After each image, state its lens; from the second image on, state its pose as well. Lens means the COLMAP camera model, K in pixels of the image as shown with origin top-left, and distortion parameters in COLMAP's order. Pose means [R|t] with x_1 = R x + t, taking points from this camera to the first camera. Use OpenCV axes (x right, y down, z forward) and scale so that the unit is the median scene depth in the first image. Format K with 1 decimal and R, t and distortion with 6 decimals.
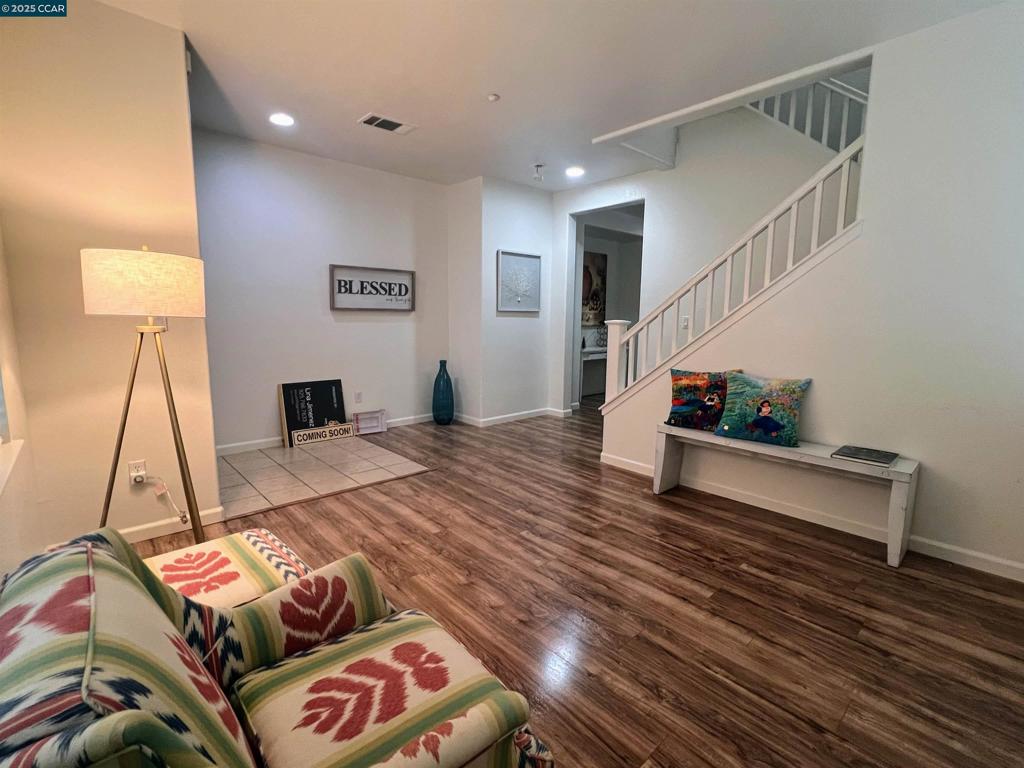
lens RADIAL K [[490.8, 0, 512.0], [0, 490.8, 384.0], [0, 0, 1]] dist [-0.000445, -0.000044]
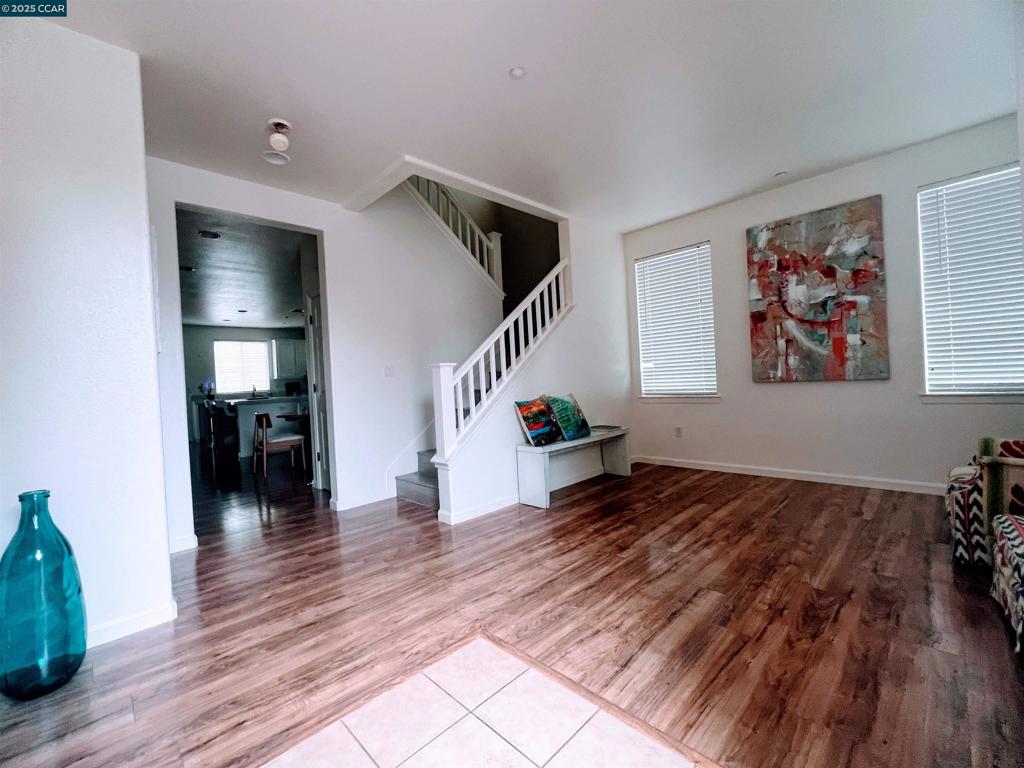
lens RADIAL K [[426.3, 0, 512.0], [0, 426.3, 384.0], [0, 0, 1]] dist [0.000373, 0.000102]
pose [[-0.051702, -0.029382, 0.998230, -0.830522], [0.178235, 0.983247, 0.038172, -0.138454], [-0.982629, 0.179893, -0.045599, 1.276037]]
